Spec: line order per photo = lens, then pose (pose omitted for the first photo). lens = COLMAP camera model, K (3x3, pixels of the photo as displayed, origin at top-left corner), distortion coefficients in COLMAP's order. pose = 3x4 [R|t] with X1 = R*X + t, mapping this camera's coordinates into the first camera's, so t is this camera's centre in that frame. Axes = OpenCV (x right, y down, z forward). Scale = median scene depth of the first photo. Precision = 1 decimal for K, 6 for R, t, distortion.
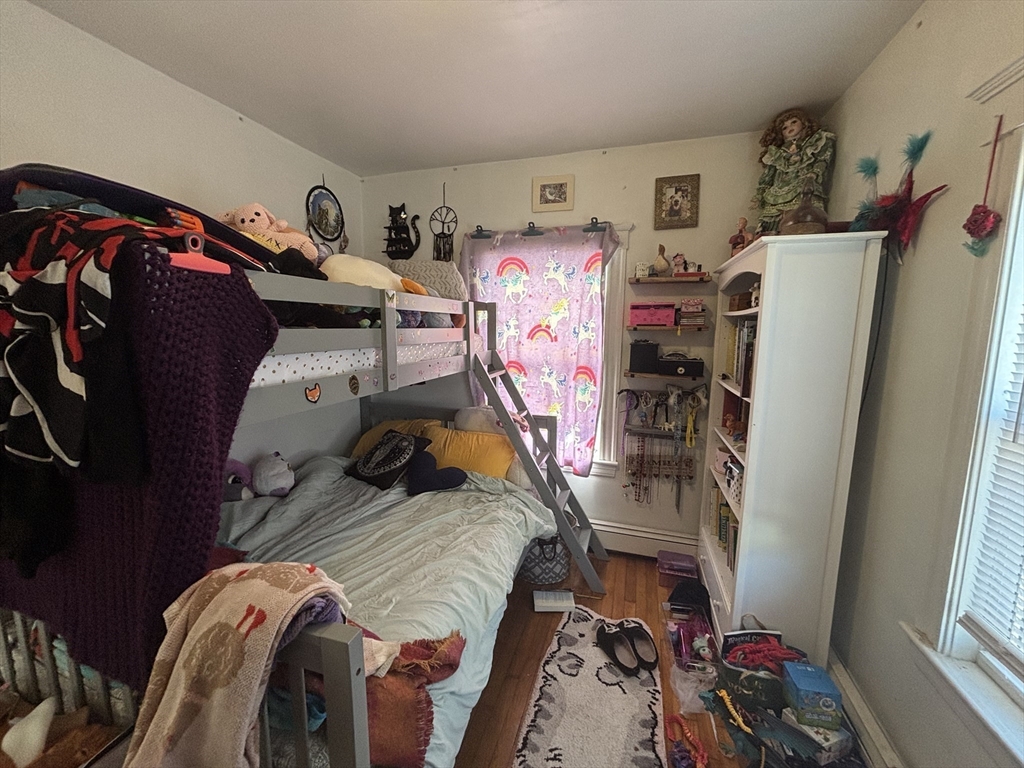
lens RADIAL K [[408.4, 0, 511.7], [0, 408.4, 384.3], [0, 0, 1]] dist [-0.001479, 0.001376]
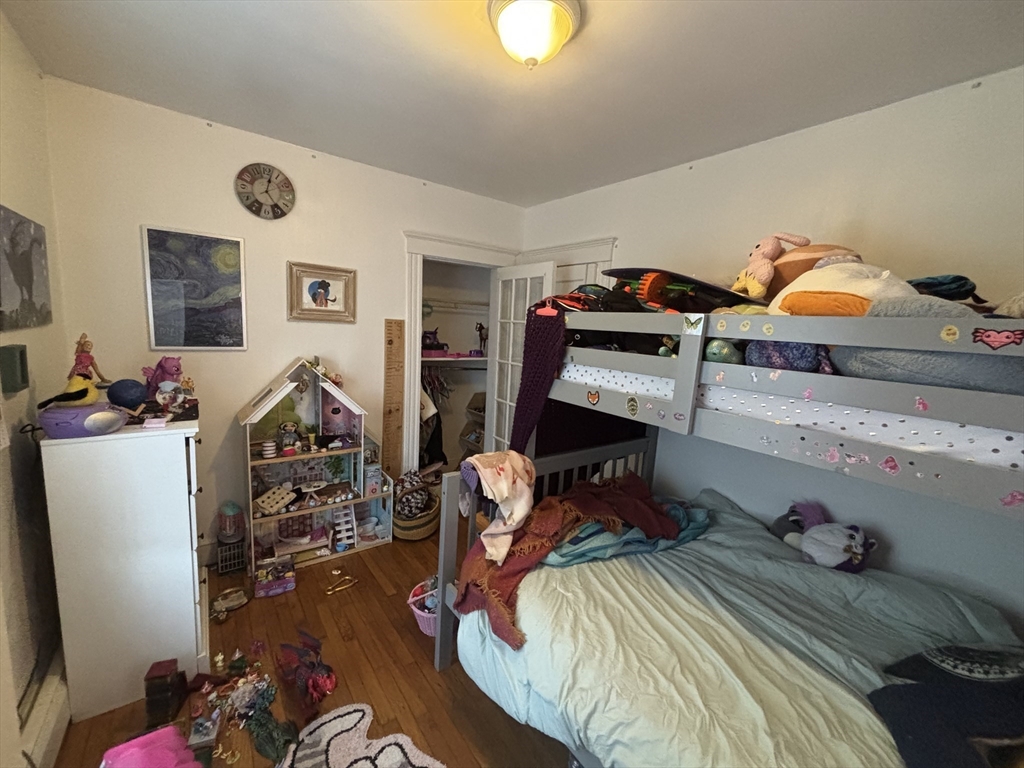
lens RADIAL K [[408.4, 0, 510.5], [0, 408.4, 382.1], [0, 0, 1]] dist [-0.001479, 0.001376]
pose [[-0.588121, 0.073522, -0.805424, 0.648593], [-0.173984, 0.961043, 0.214771, -0.231547], [0.789837, 0.266442, -0.552418, 1.320084]]
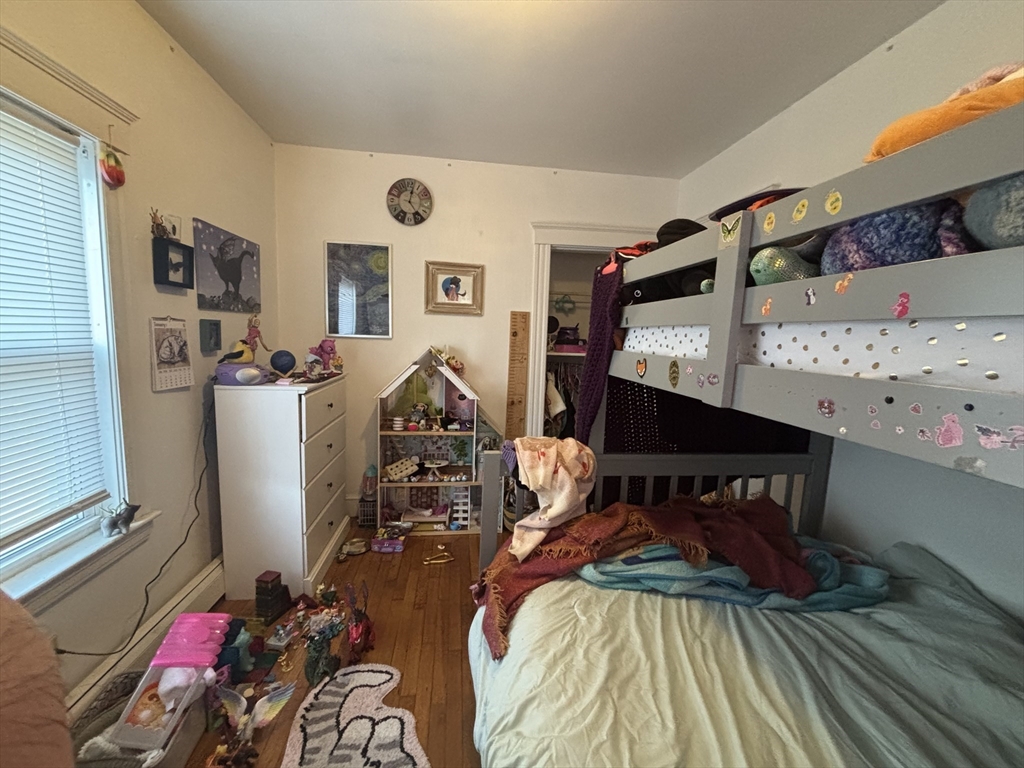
lens RADIAL K [[408.4, 0, 514.0], [0, 408.4, 383.2], [0, 0, 1]] dist [-0.001479, 0.001376]
pose [[-0.908443, 0.009887, -0.417892, 0.192327], [-0.100609, 0.965159, 0.241547, -0.132400], [0.405720, 0.261475, -0.875798, 1.541744]]
